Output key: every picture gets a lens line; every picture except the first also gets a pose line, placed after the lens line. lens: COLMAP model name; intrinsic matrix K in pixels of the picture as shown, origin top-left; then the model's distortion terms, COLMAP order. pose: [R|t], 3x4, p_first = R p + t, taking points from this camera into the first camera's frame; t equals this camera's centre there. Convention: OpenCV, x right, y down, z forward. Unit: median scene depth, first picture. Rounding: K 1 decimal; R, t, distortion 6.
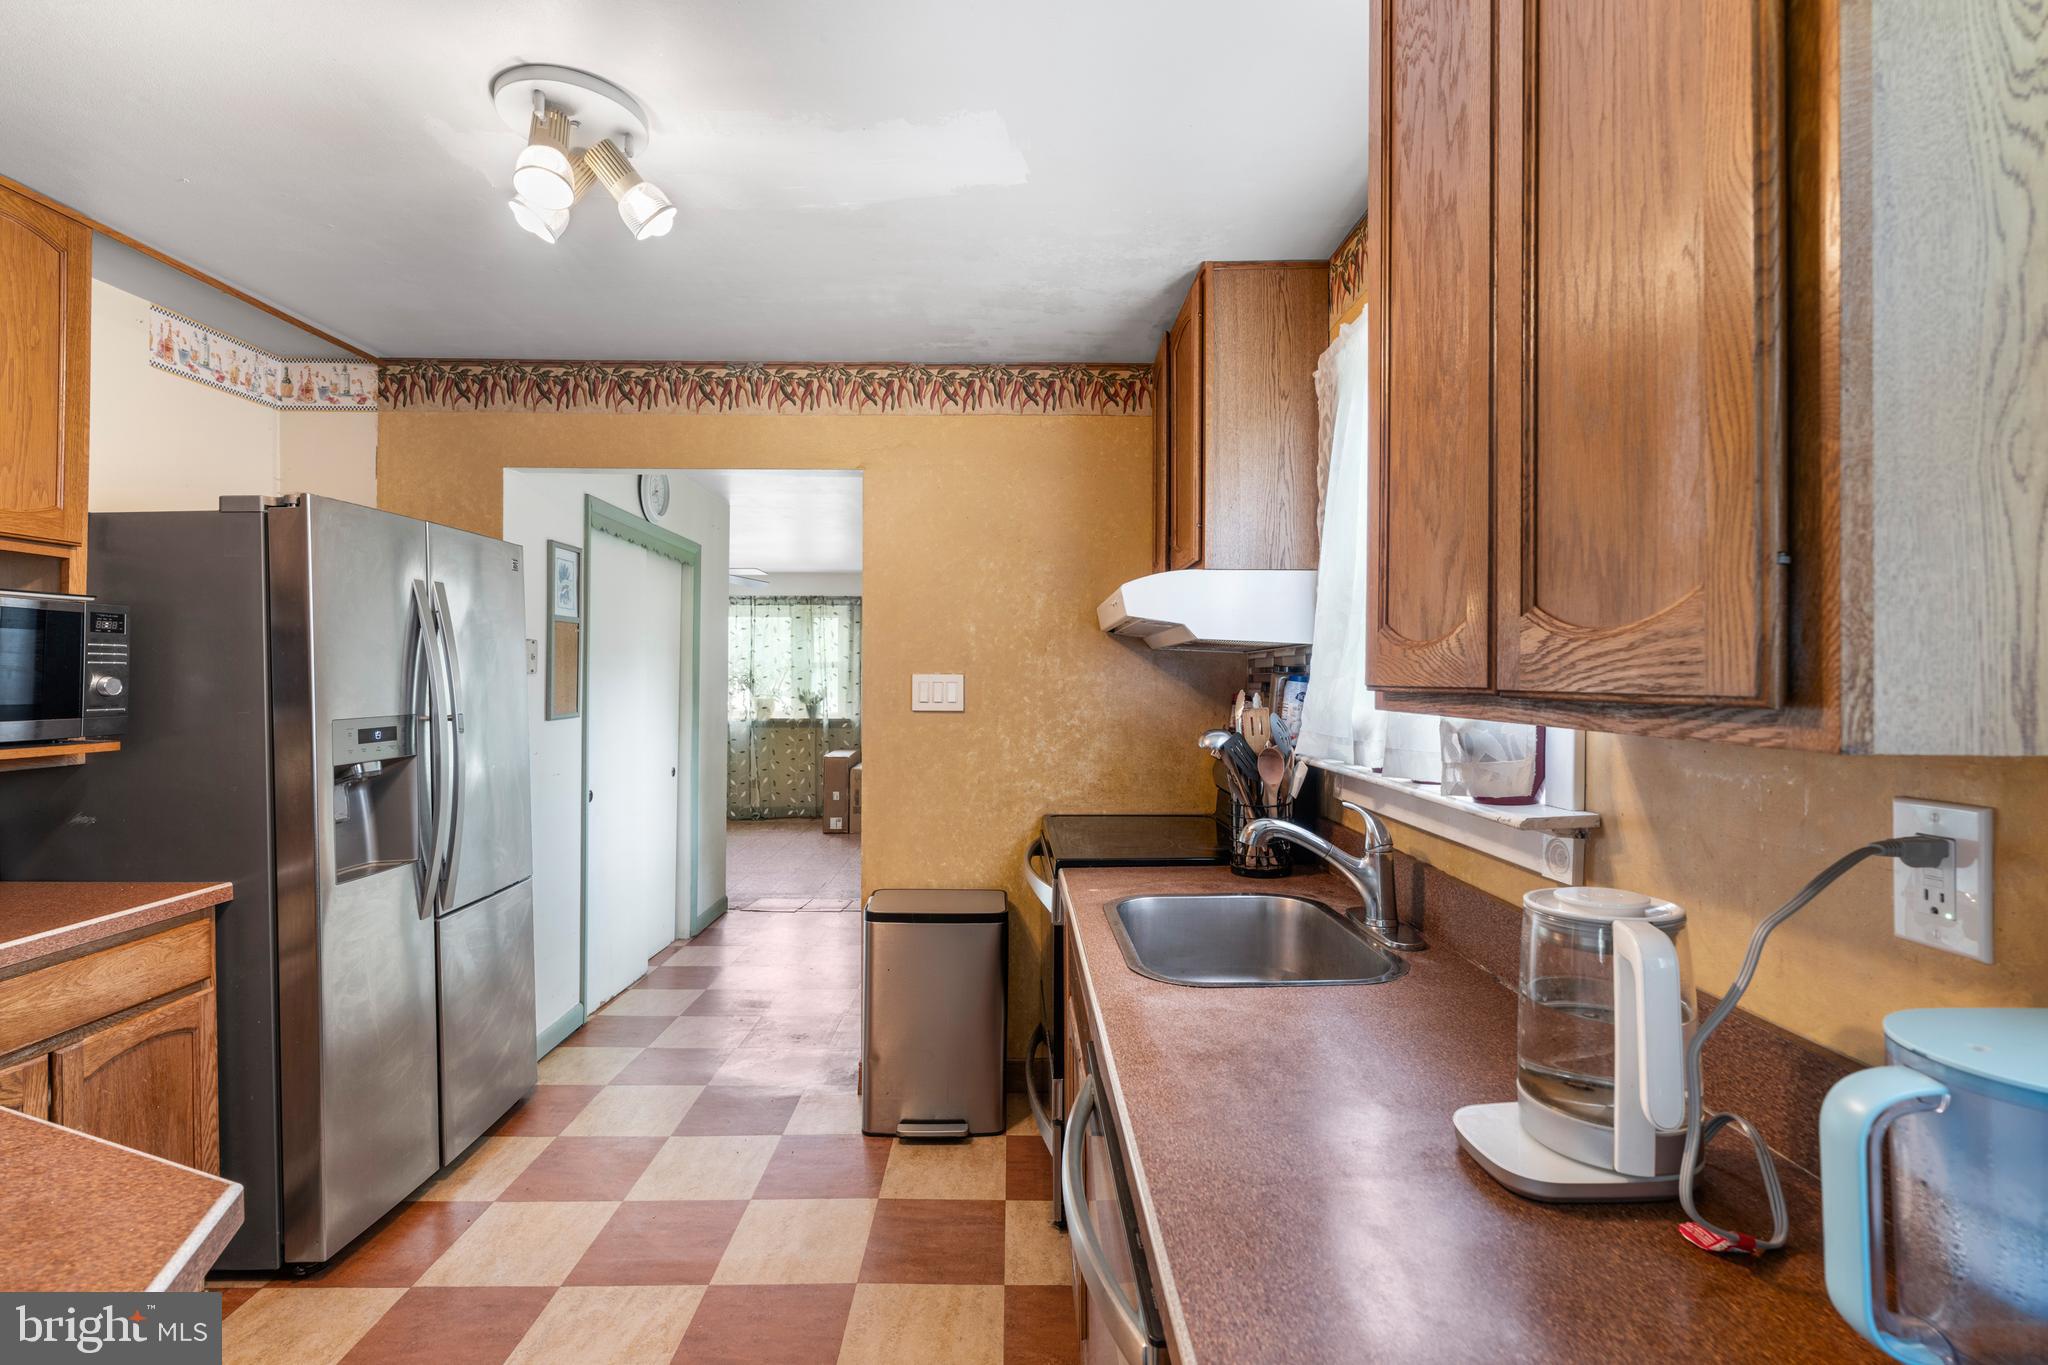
lens RADIAL K [[934.0, 0, 1028.6], [0, 934.0, 677.8], [0, 0, 1]] dist [-0.005156, -0.000681]
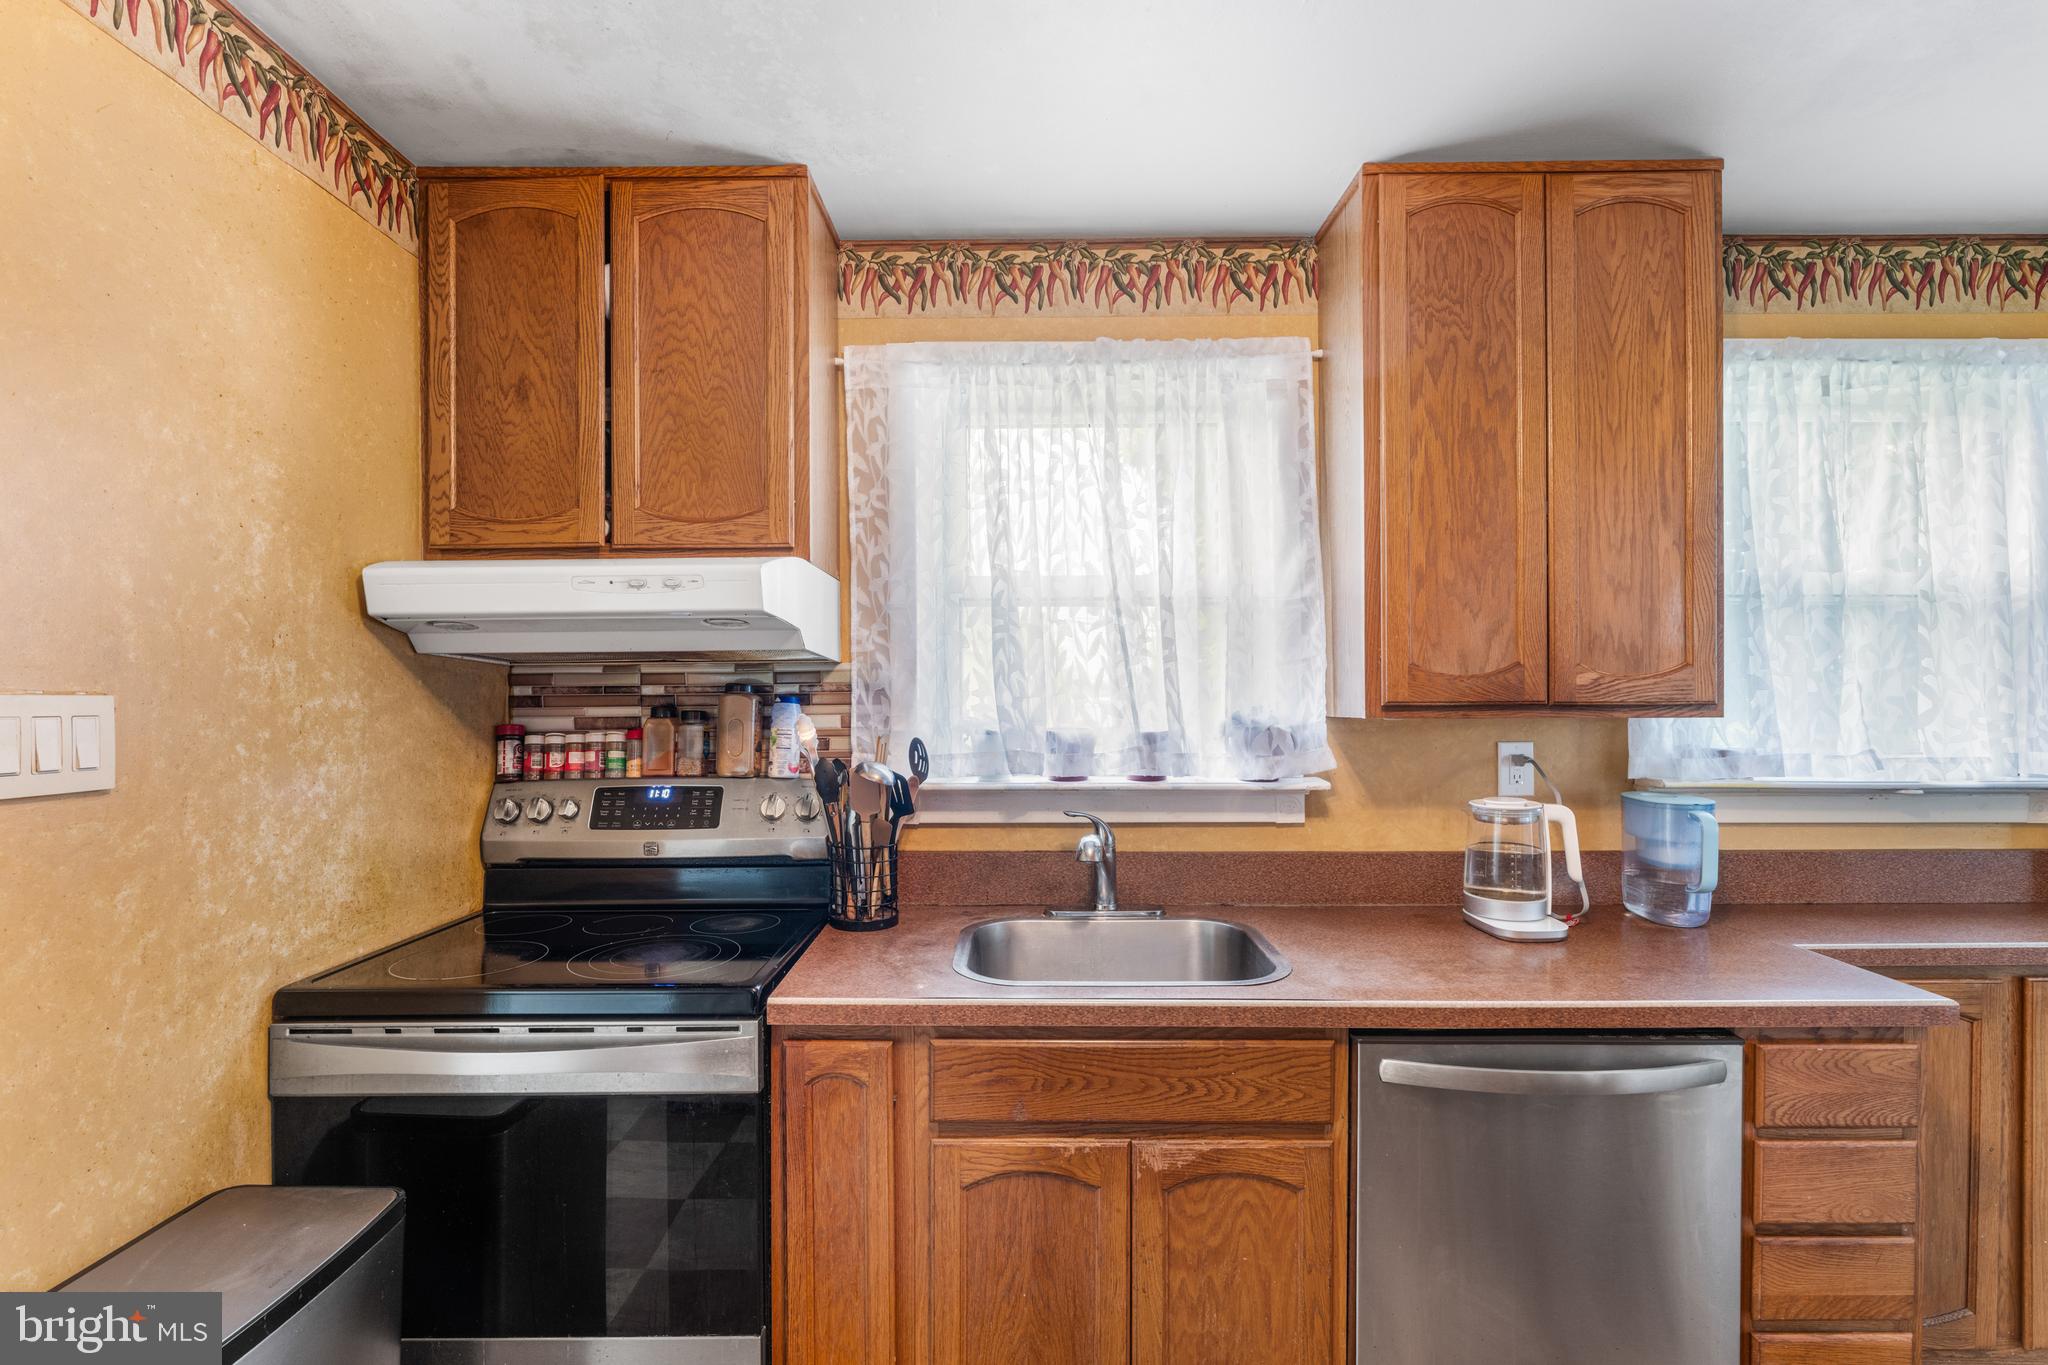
lens RADIAL K [[934.0, 0, 1016.3], [0, 934.0, 708.5], [0, 0, 1]] dist [-0.005156, -0.000681]
pose [[0.019976, -0.013995, 0.999702, -0.447869], [0.004466, 0.999893, 0.013908, -0.001791], [-0.999790, 0.004187, 0.020037, 0.611555]]
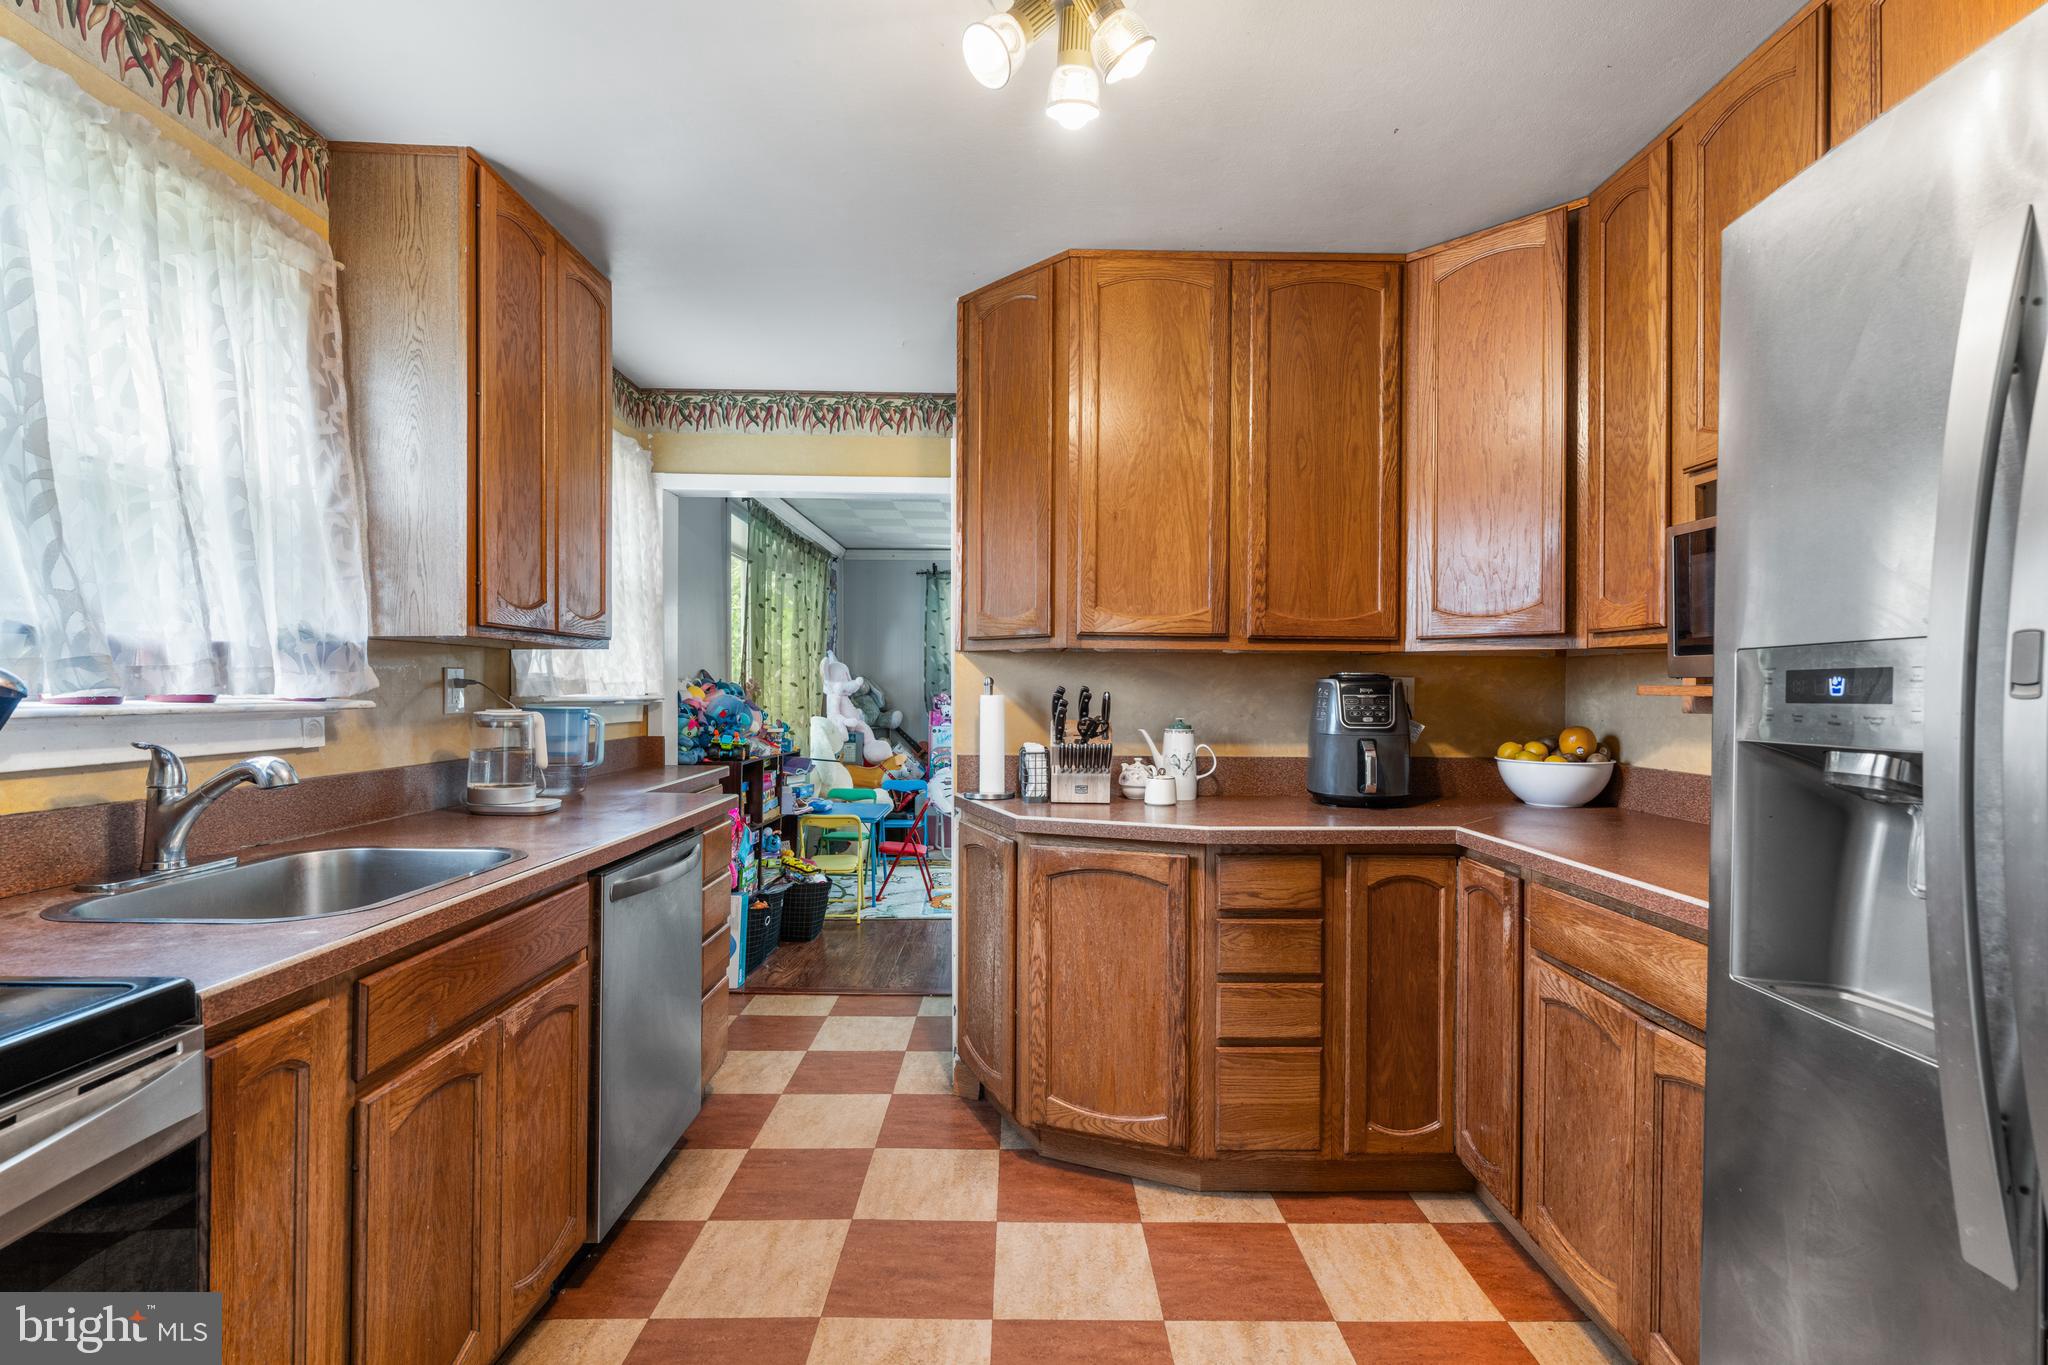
lens RADIAL K [[934.0, 0, 1022.9], [0, 934.0, 694.1], [0, 0, 1]] dist [-0.005156, -0.000681]
pose [[-0.999978, -0.005374, 0.003869, -0.252266], [-0.005353, 0.999971, 0.005467, 0.049519], [-0.003898, 0.005446, -0.999978, 1.068072]]
